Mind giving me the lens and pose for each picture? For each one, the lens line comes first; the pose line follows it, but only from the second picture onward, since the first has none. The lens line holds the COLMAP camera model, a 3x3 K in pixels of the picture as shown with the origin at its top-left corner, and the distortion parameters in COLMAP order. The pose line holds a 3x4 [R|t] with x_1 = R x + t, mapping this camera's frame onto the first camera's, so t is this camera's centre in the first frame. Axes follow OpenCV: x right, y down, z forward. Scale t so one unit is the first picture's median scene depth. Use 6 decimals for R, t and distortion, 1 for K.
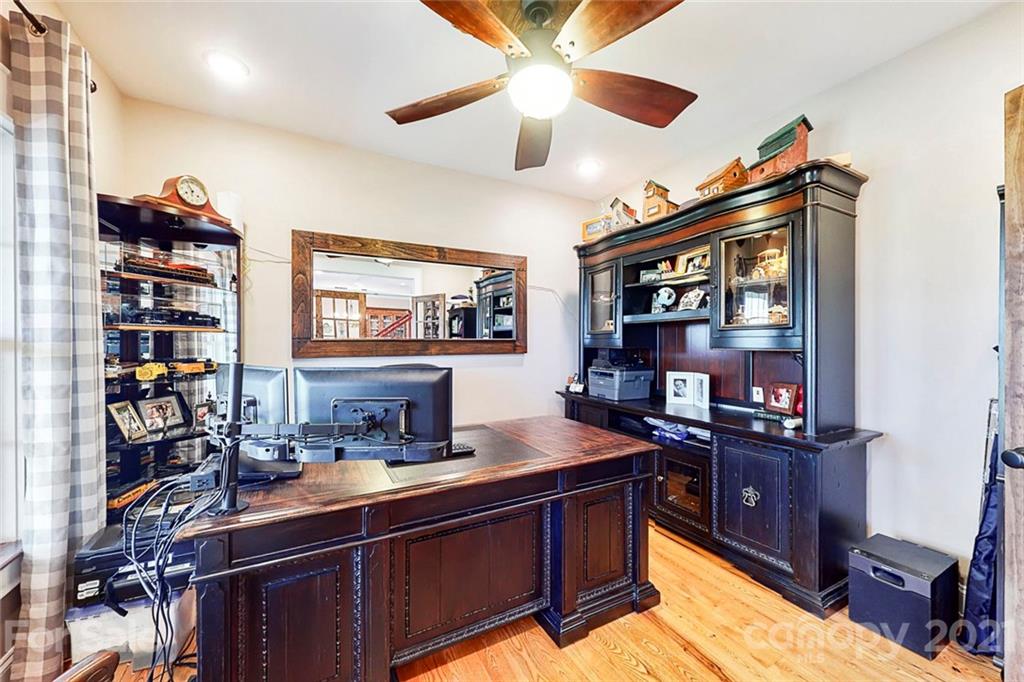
lens RADIAL K [[385.9, 0, 511.6], [0, 385.9, 344.9], [0, 0, 1]] dist [0.002172, 0.000306]
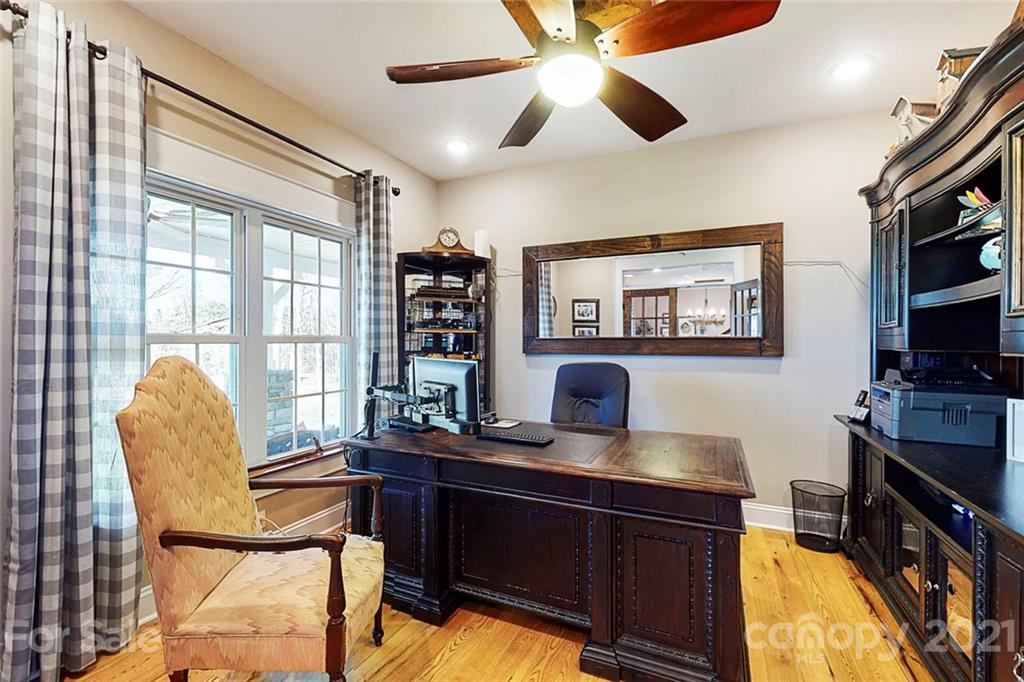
lens RADIAL K [[446.4, 0, 512.5], [0, 446.4, 339.9], [0, 0, 1]] dist [-0.001305, 0.000547]
pose [[0.606844, -0.000402, -0.794821, 0.481371], [-0.008946, 0.999933, -0.007336, 0.002054], [0.794771, 0.011562, 0.606799, 0.117698]]
